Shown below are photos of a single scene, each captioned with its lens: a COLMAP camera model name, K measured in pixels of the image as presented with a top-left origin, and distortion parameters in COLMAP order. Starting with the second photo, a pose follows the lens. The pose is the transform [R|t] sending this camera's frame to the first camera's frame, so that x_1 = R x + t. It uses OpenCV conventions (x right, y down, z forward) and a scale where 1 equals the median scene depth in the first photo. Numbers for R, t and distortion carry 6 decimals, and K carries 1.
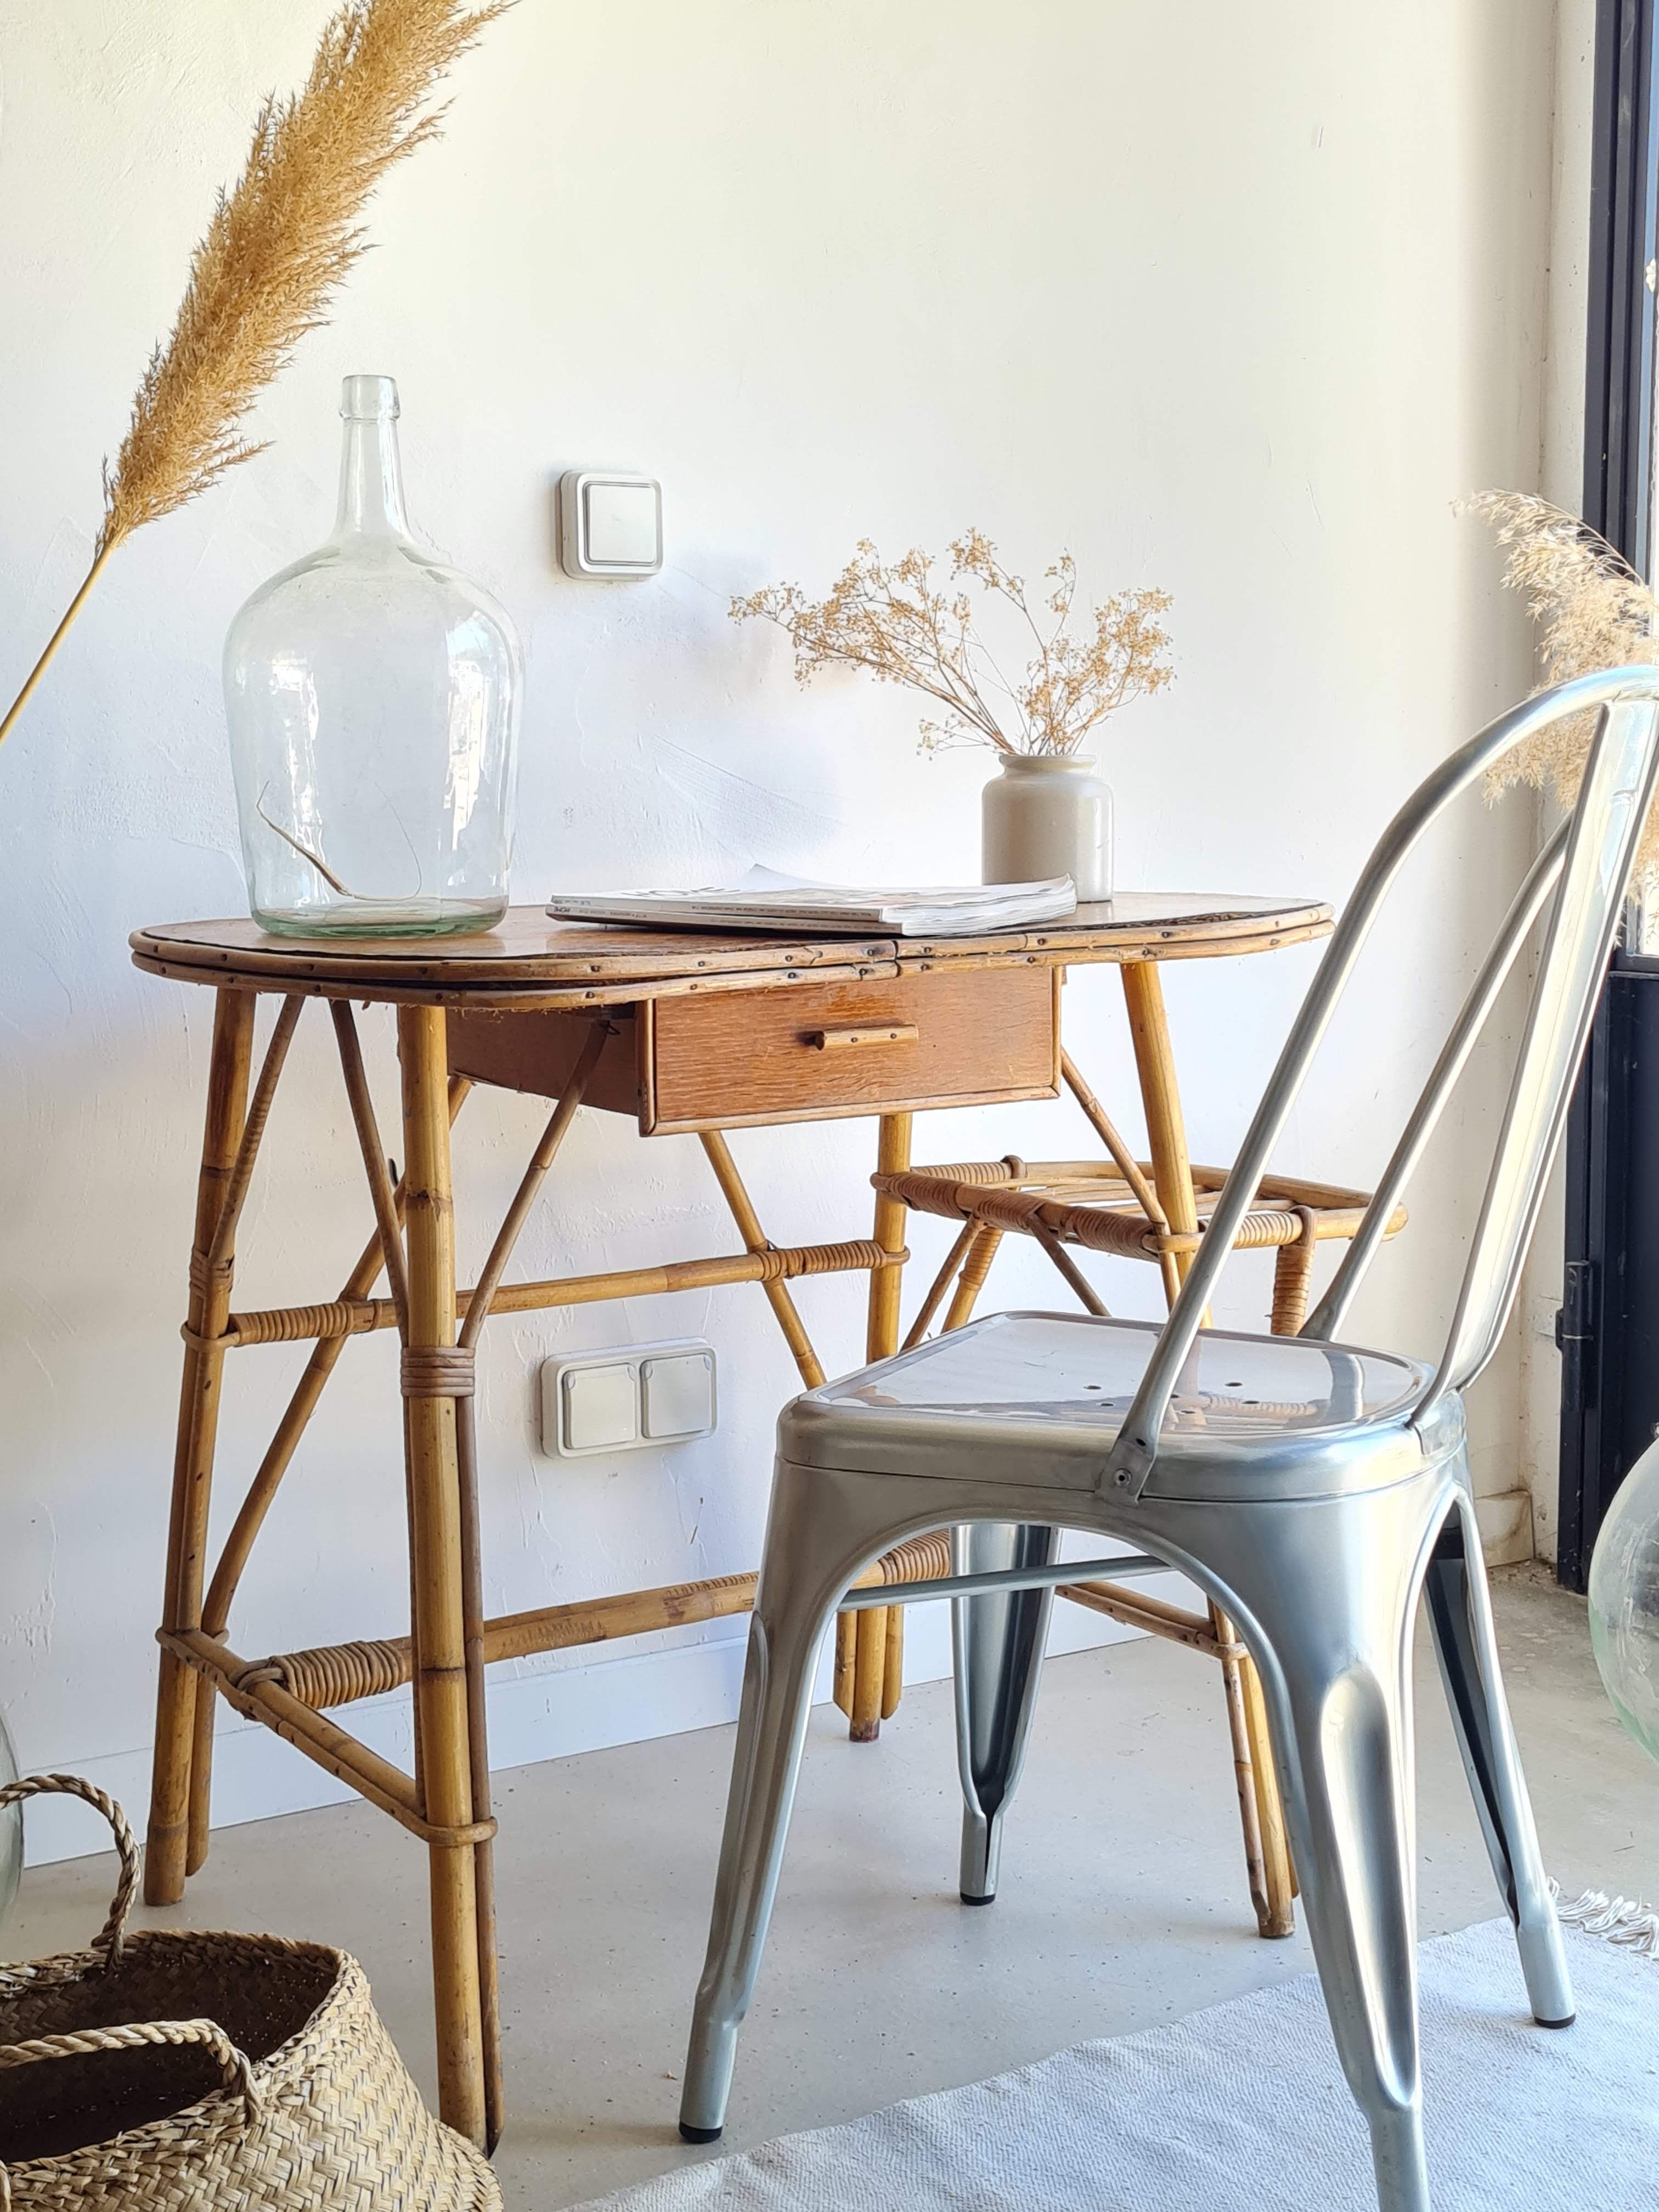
lens RADIAL K [[2924.8, 0, 829.5], [0, 2924.8, 1106.0], [0, 0, 1]] dist [0.026074, -0.029827]
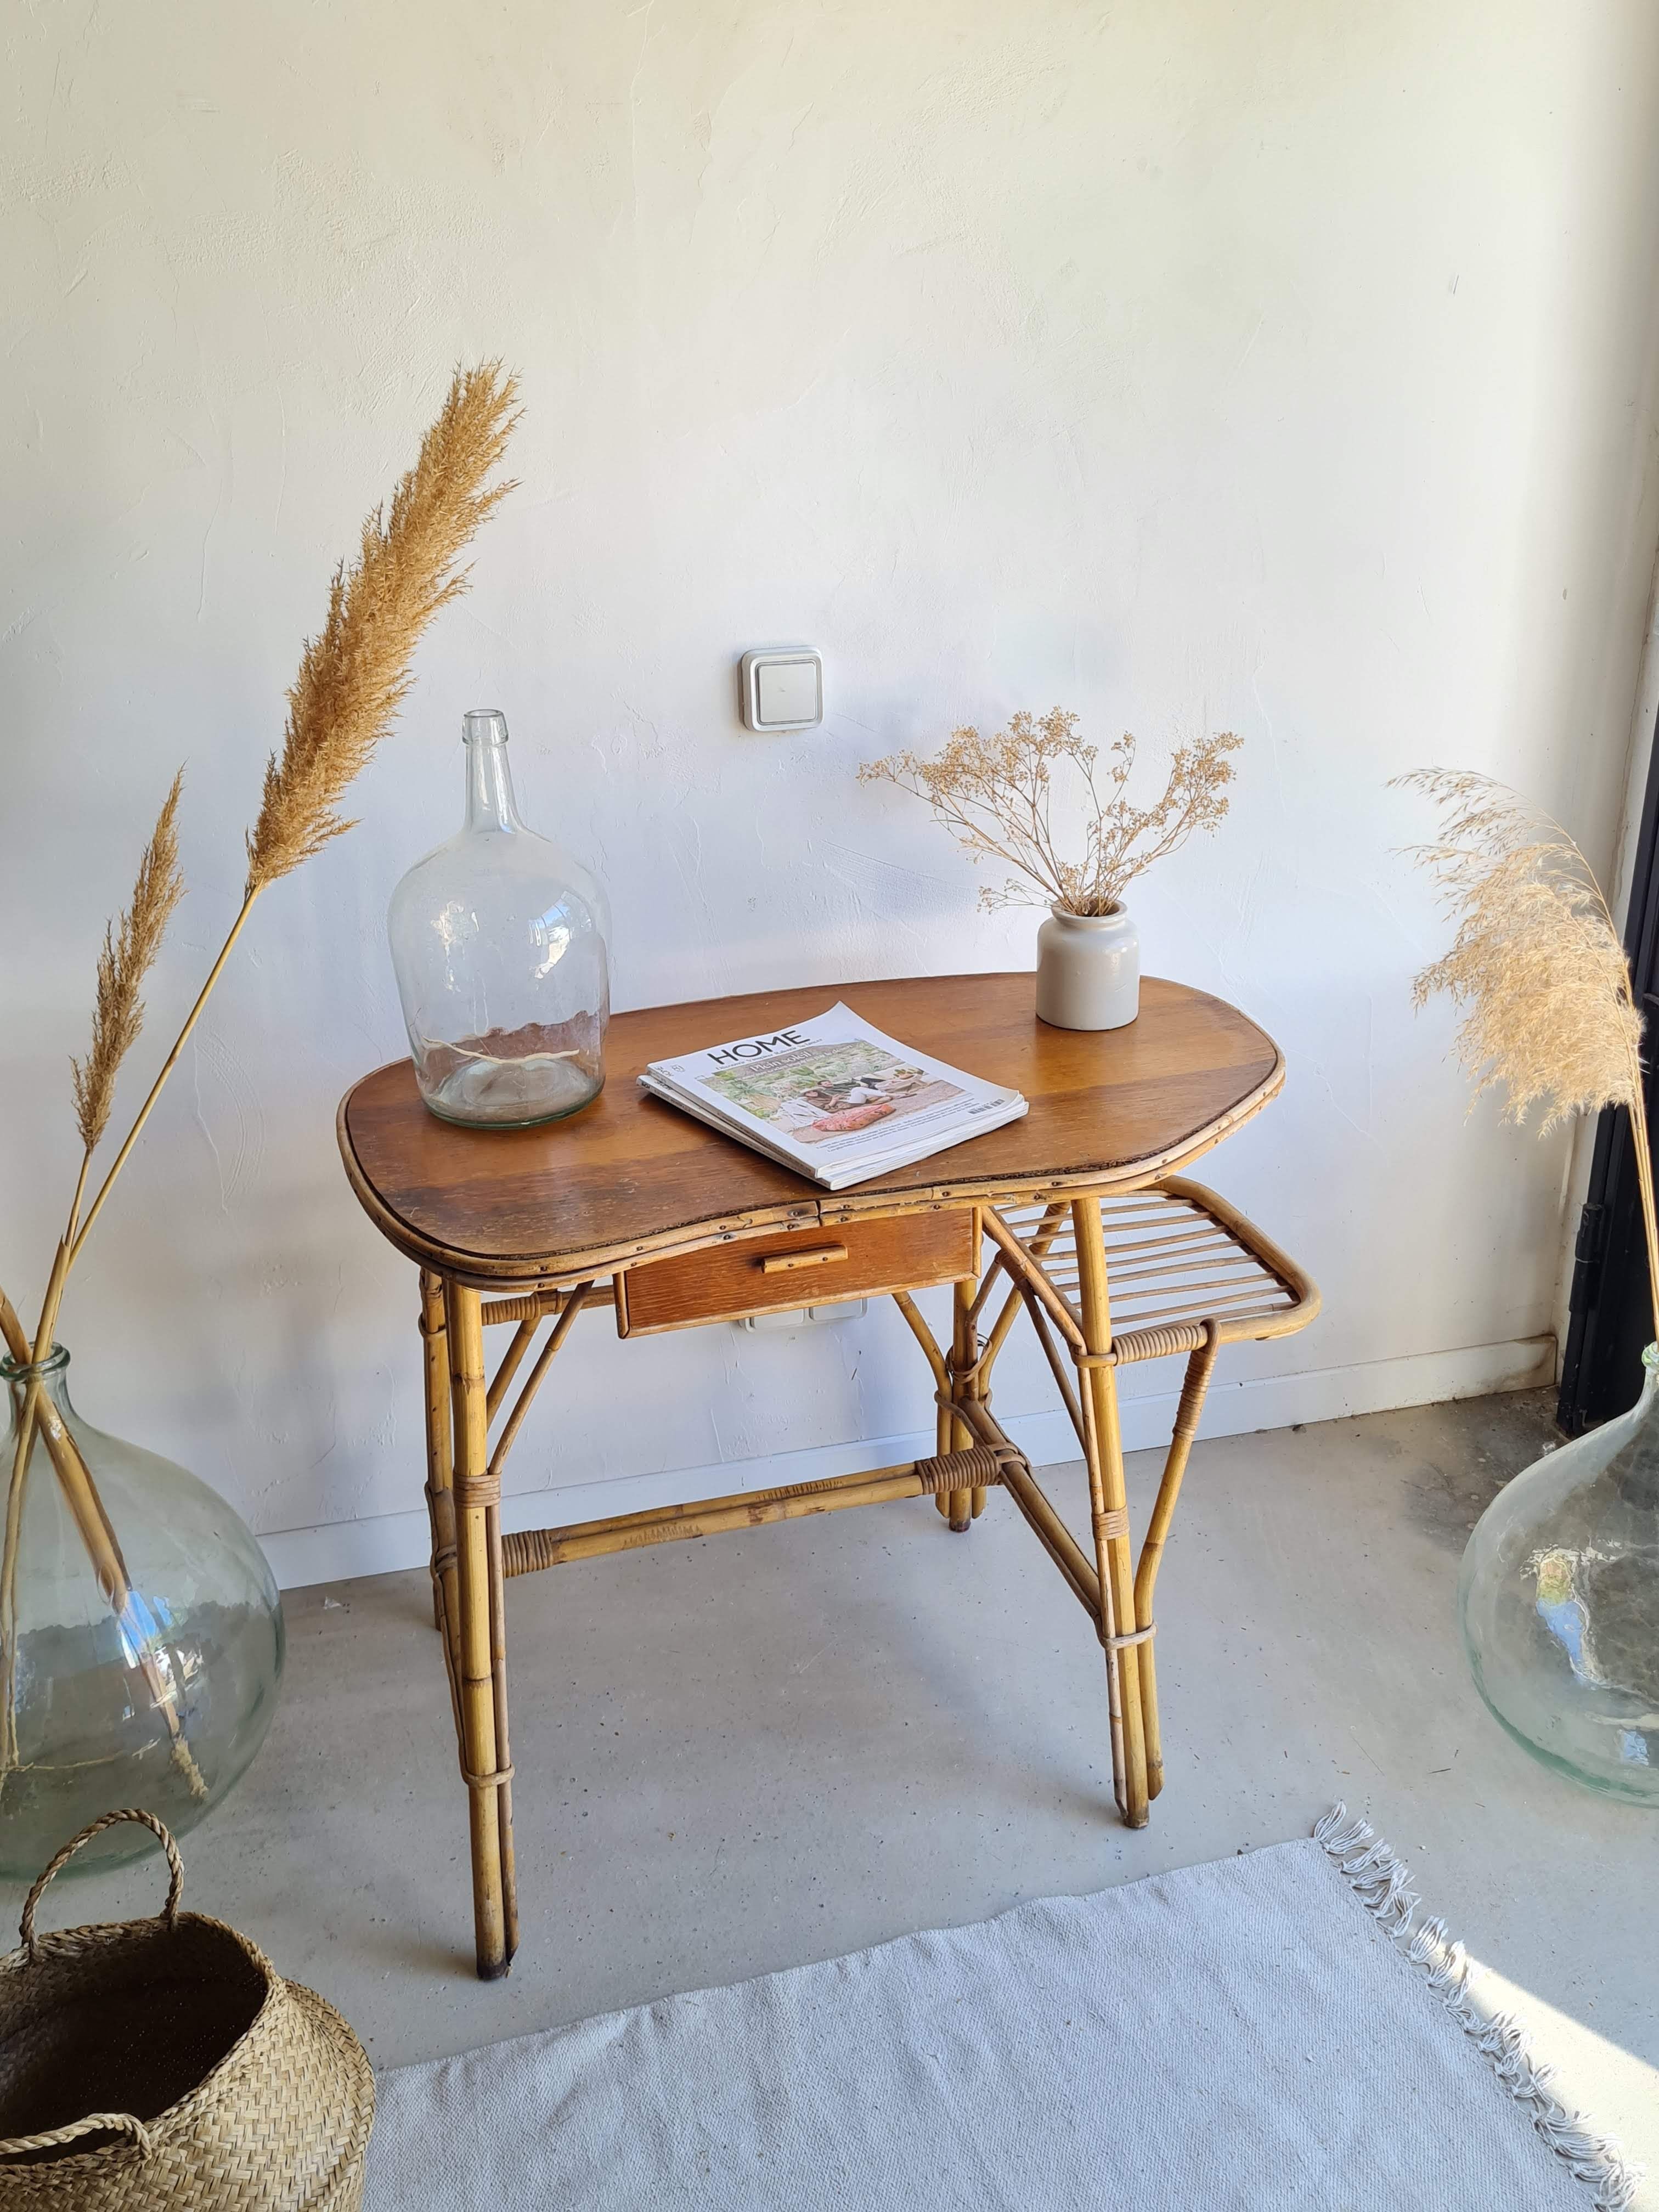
lens RADIAL K [[1964.0, 0, 836.7], [0, 1964.0, 1072.1], [0, 0, 1]] dist [0.041226, -0.061042]
pose [[0.954483, 0.103827, -0.279611, 0.256167], [-0.023888, 0.961055, 0.275321, -0.336285], [0.297307, -0.256110, 0.919791, 0.188843]]
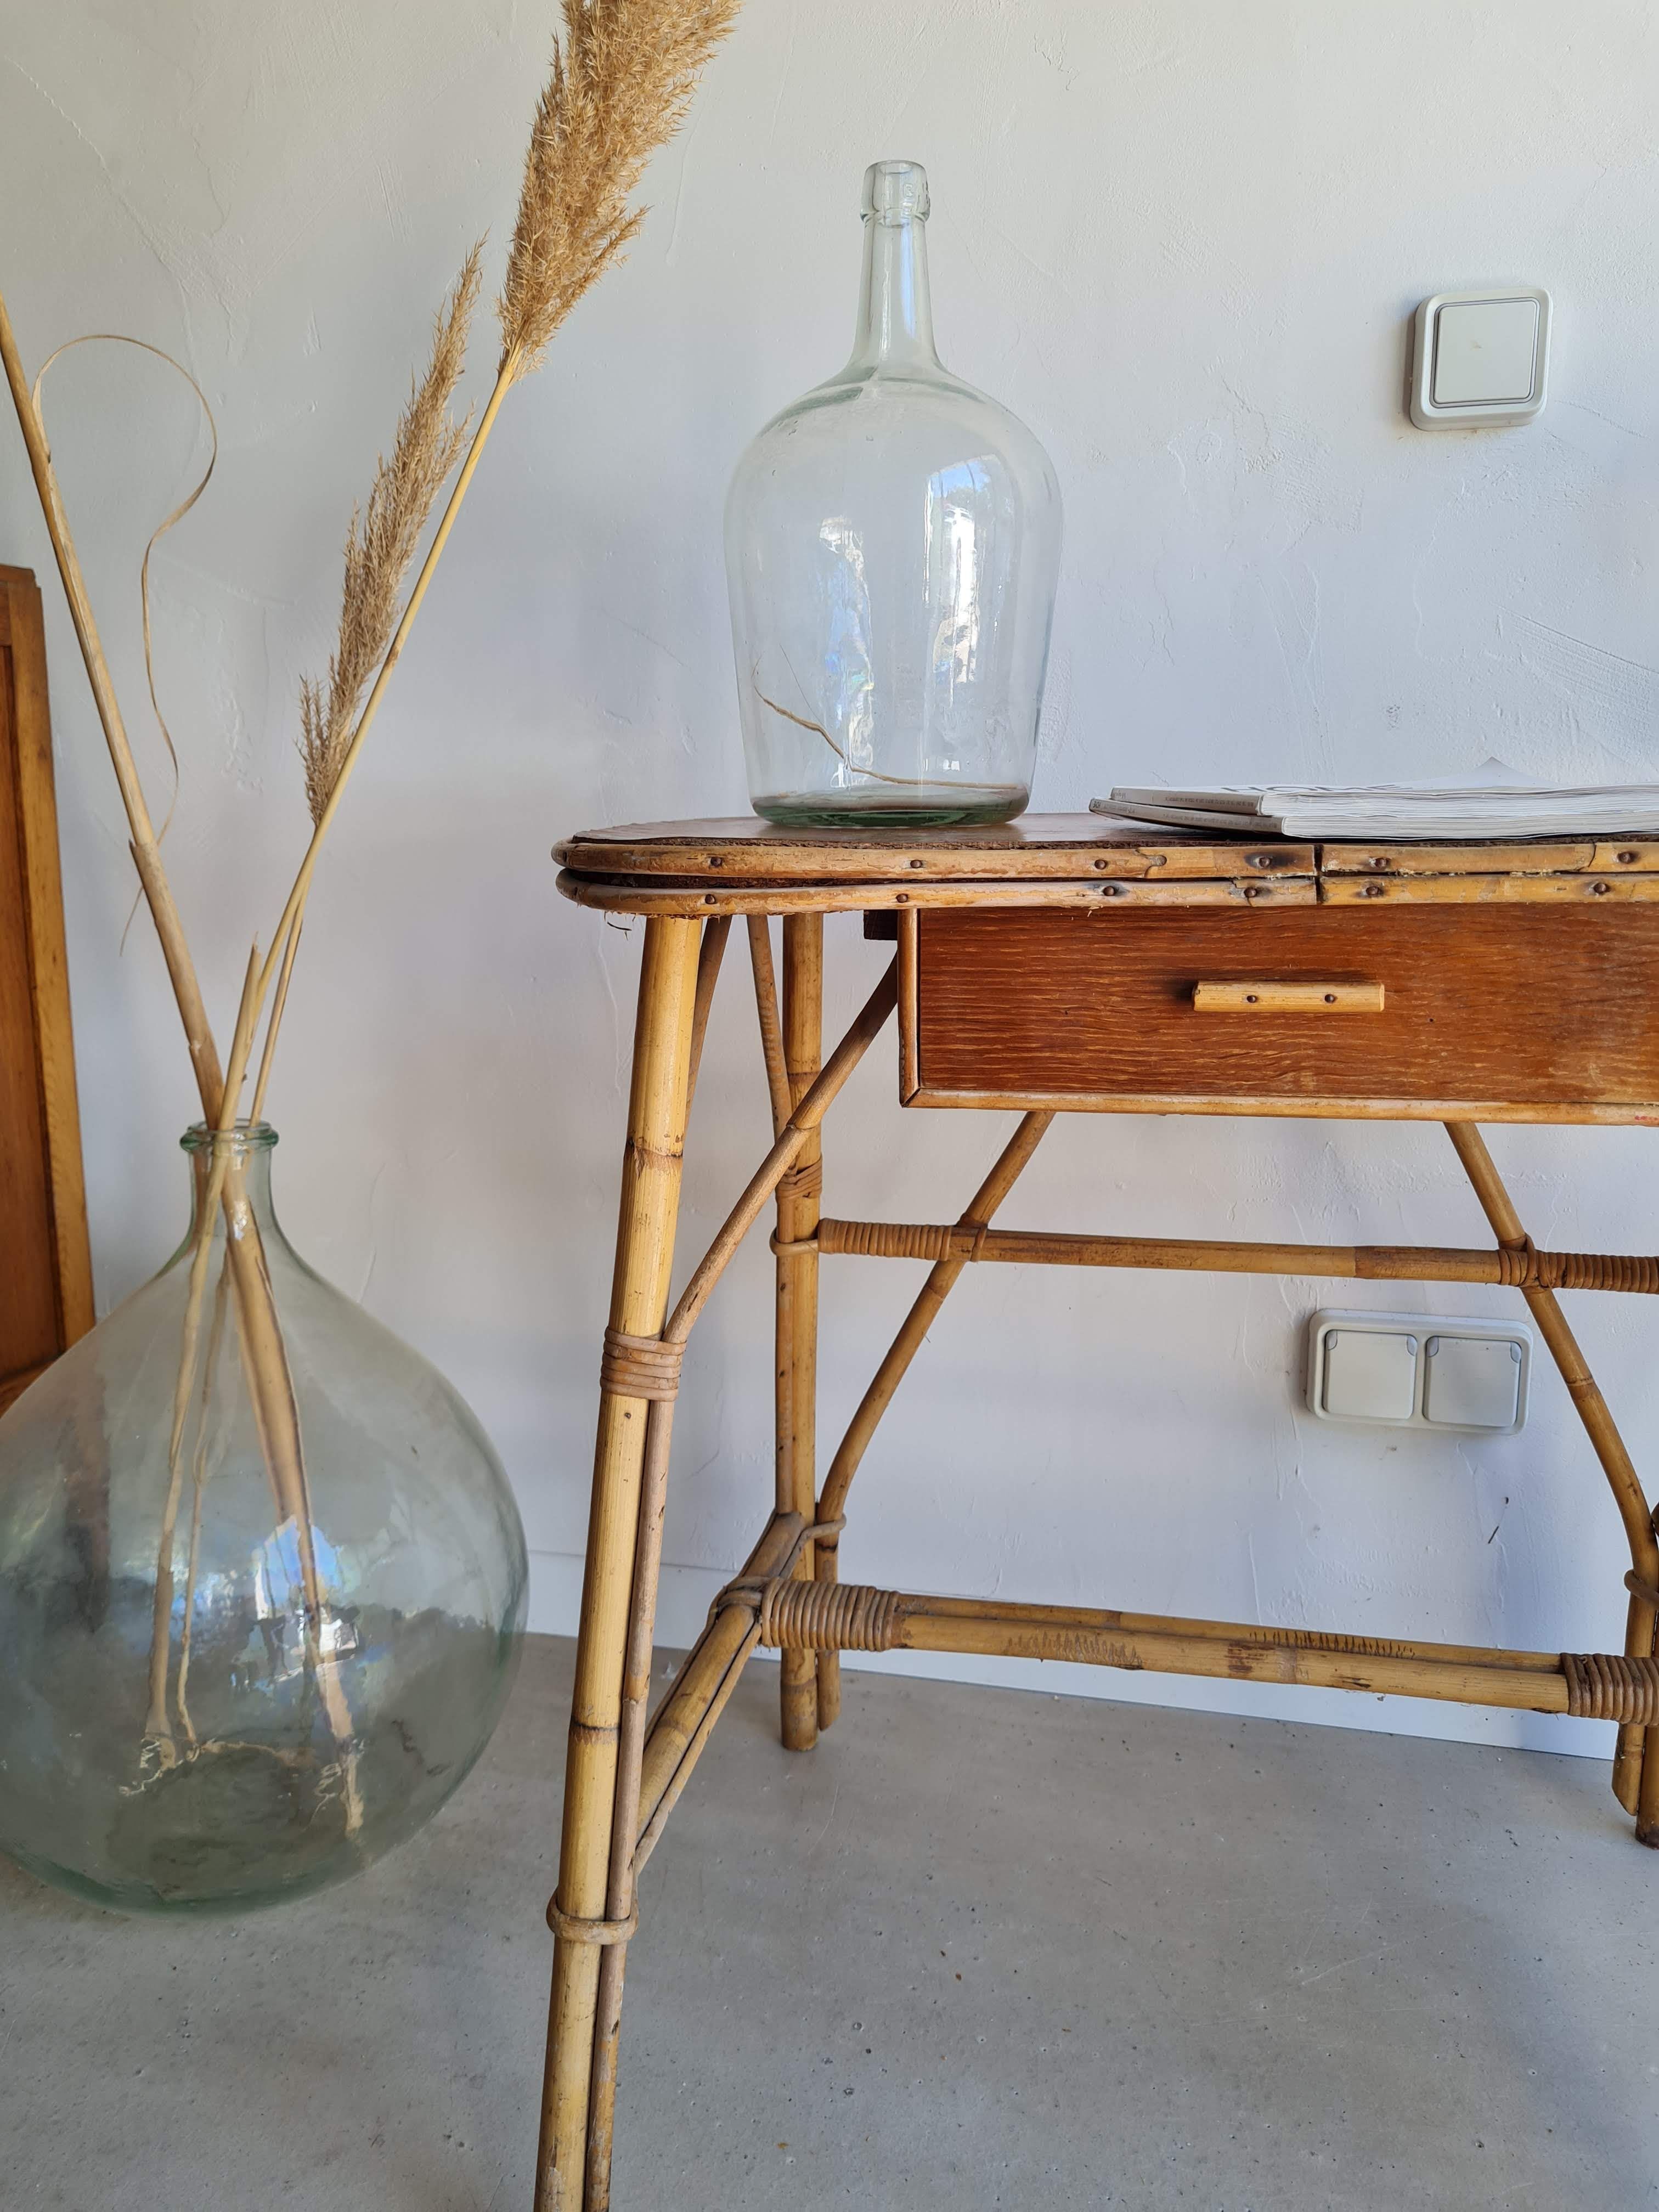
lens RADIAL K [[1675.3, 0, 825.0], [0, 1675.3, 1108.8], [0, 0, 1]] dist [0.052759, -0.062161]
pose [[0.707349, 0.137284, -0.693405, 0.191112], [-0.082249, 0.990281, 0.112157, -0.030612], [0.702063, -0.022302, 0.711765, 0.631363]]
